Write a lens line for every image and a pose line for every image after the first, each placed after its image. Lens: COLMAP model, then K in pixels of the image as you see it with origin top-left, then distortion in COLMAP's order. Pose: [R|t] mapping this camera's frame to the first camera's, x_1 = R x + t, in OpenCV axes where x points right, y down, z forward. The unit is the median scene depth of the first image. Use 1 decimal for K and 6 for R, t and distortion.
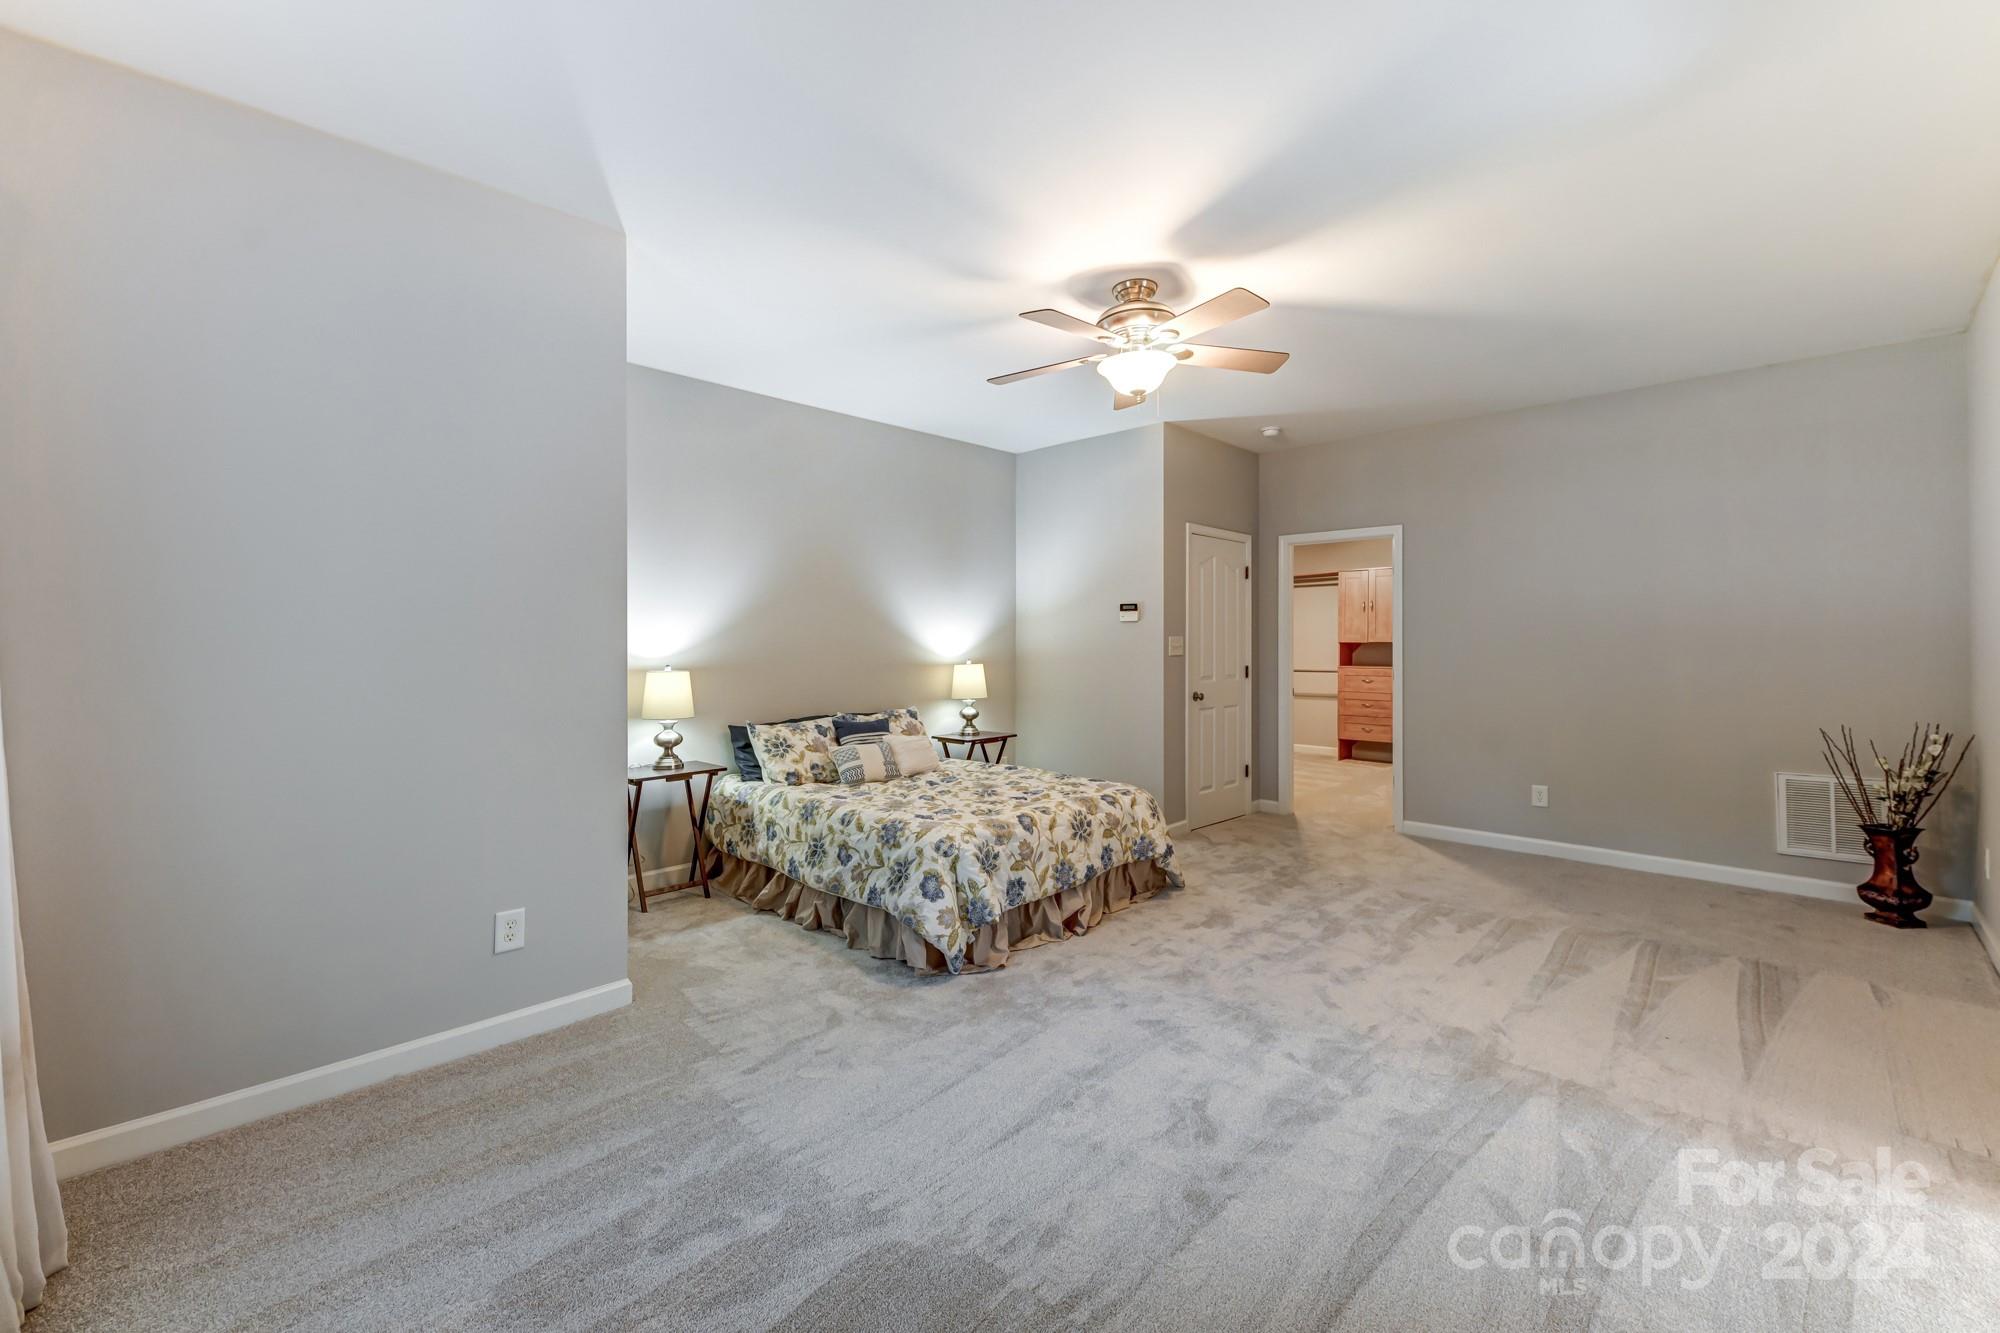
lens RADIAL K [[808.9, 0, 1004.6], [0, 808.9, 635.8], [0, 0, 1]] dist [0.014421, -0.010535]
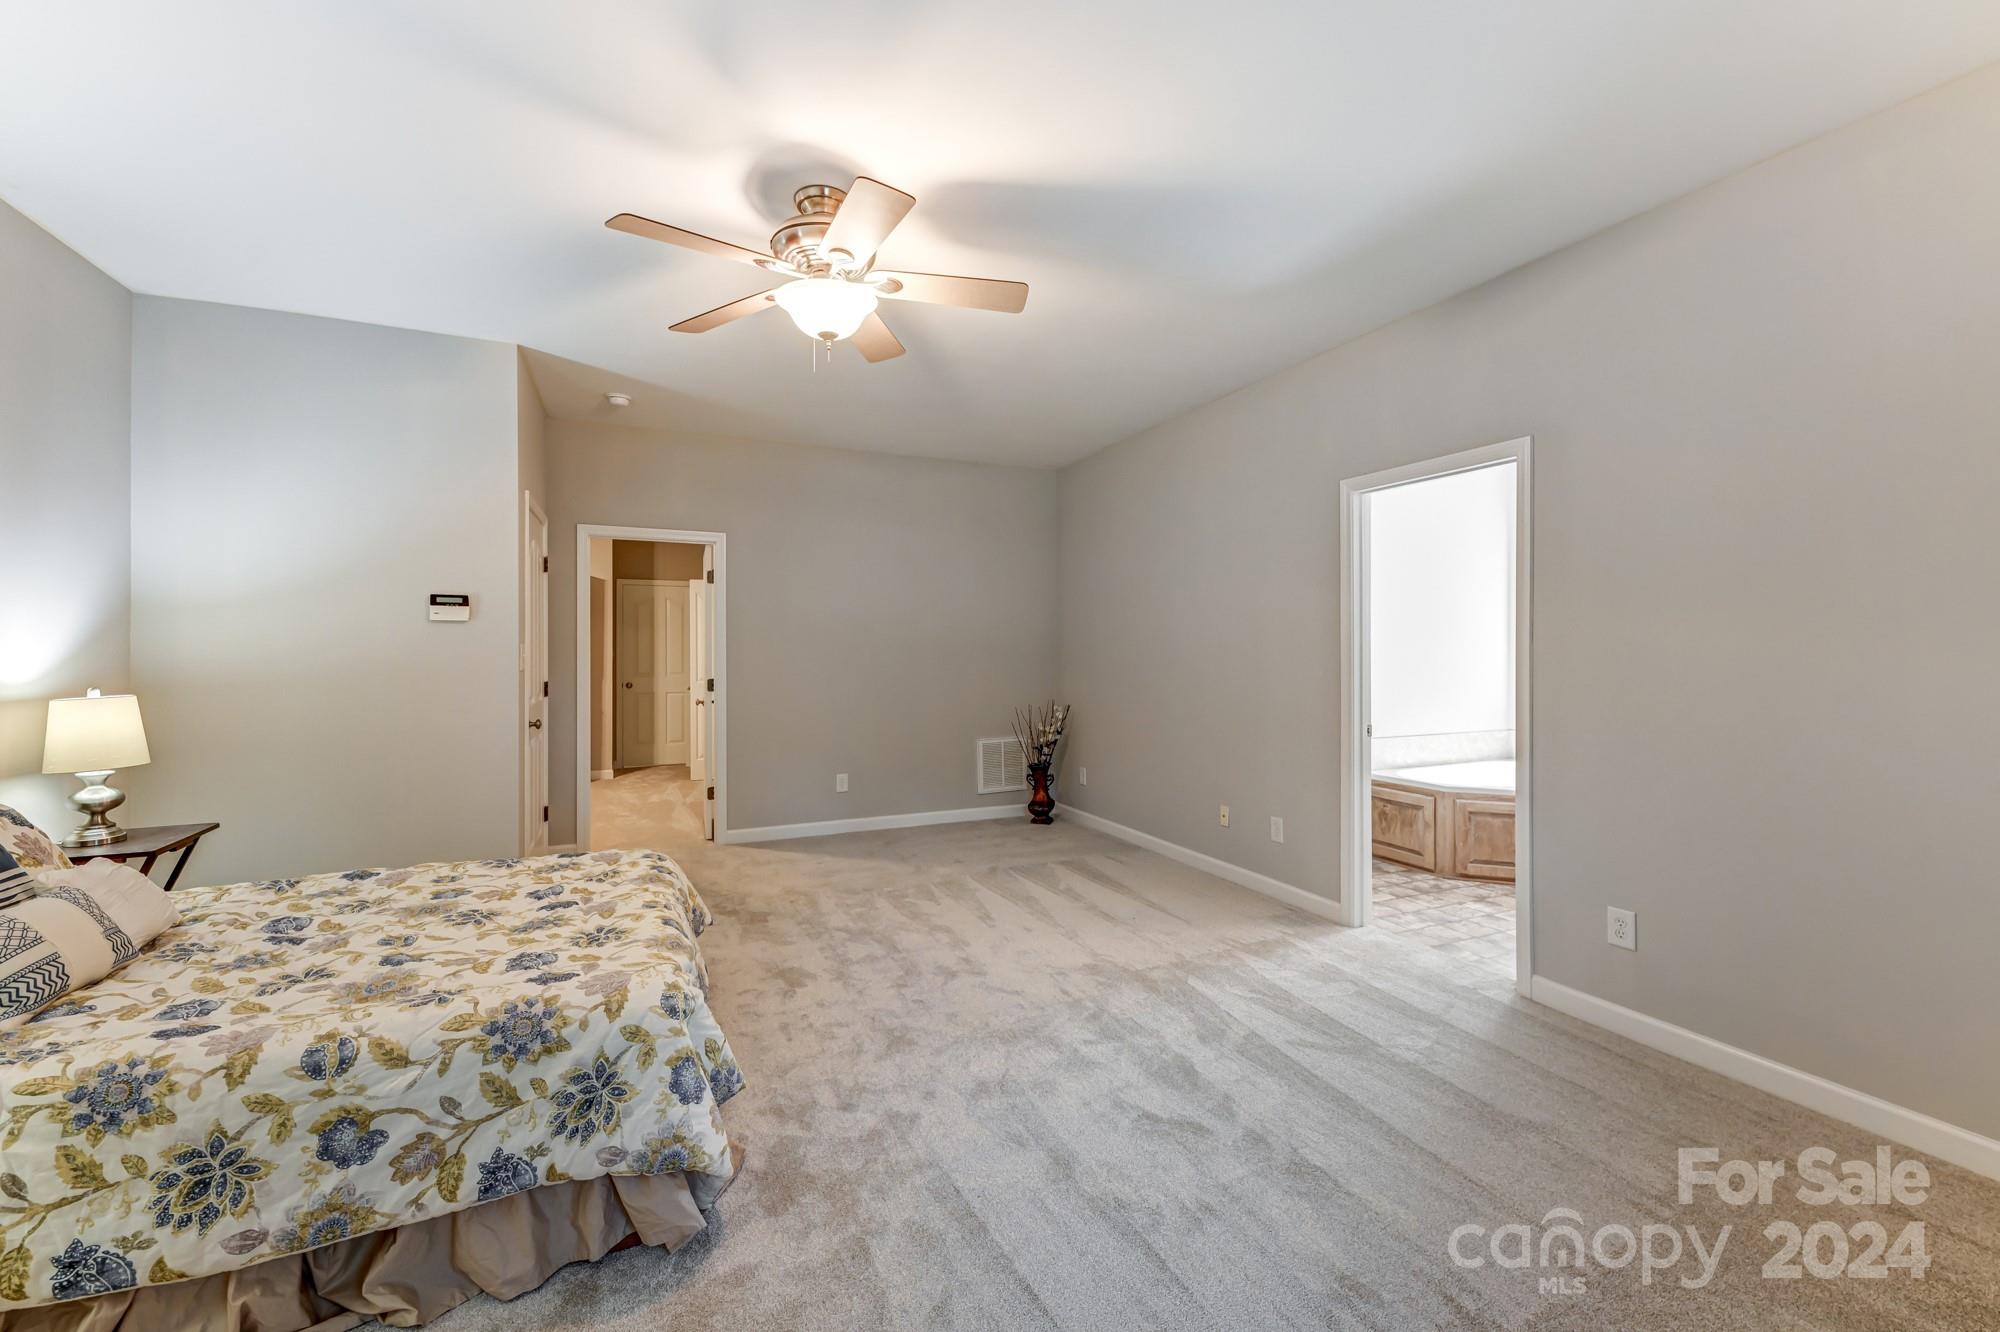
lens RADIAL K [[798.8, 0, 999.0], [0, 798.8, 651.5], [0, 0, 1]] dist [0.015726, -0.009712]
pose [[0.368939, 0.000187, 0.929454, -0.478219], [-0.005134, 0.999985, 0.001837, 0.005747], [-0.929440, -0.005450, 0.368934, 0.526805]]
